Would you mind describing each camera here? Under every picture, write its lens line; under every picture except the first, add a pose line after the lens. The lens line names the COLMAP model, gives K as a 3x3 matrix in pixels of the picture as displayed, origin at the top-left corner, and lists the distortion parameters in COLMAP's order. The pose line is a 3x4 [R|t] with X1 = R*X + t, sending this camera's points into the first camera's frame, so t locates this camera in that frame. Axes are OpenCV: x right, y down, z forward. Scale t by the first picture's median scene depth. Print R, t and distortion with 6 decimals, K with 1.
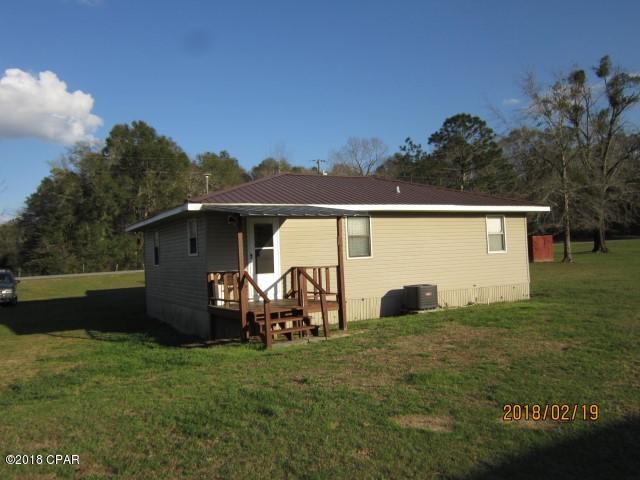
lens RADIAL K [[533.8, 0, 316.9], [0, 533.8, 240.0], [0, 0, 1]] dist [-0.004094, -0.008029]
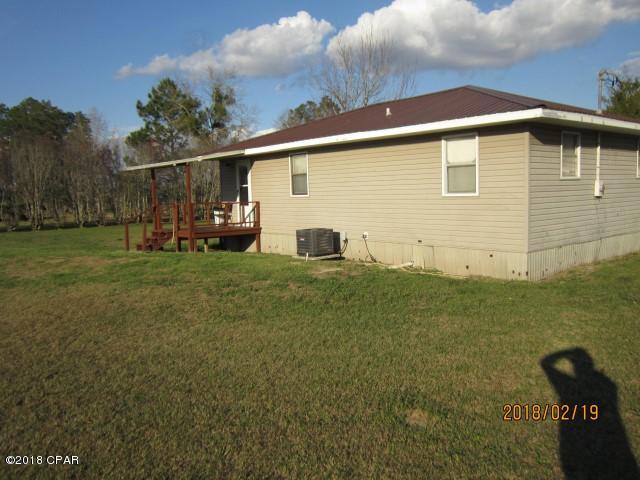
lens RADIAL K [[533.8, 0, 316.9], [0, 533.8, 240.0], [0, 0, 1]] dist [-0.004094, -0.008029]
pose [[0.193943, 0.120654, -0.973565, 1.067918], [0.037572, 0.990766, 0.130270, -0.013385], [0.980293, -0.061843, 0.187619, 0.837592]]
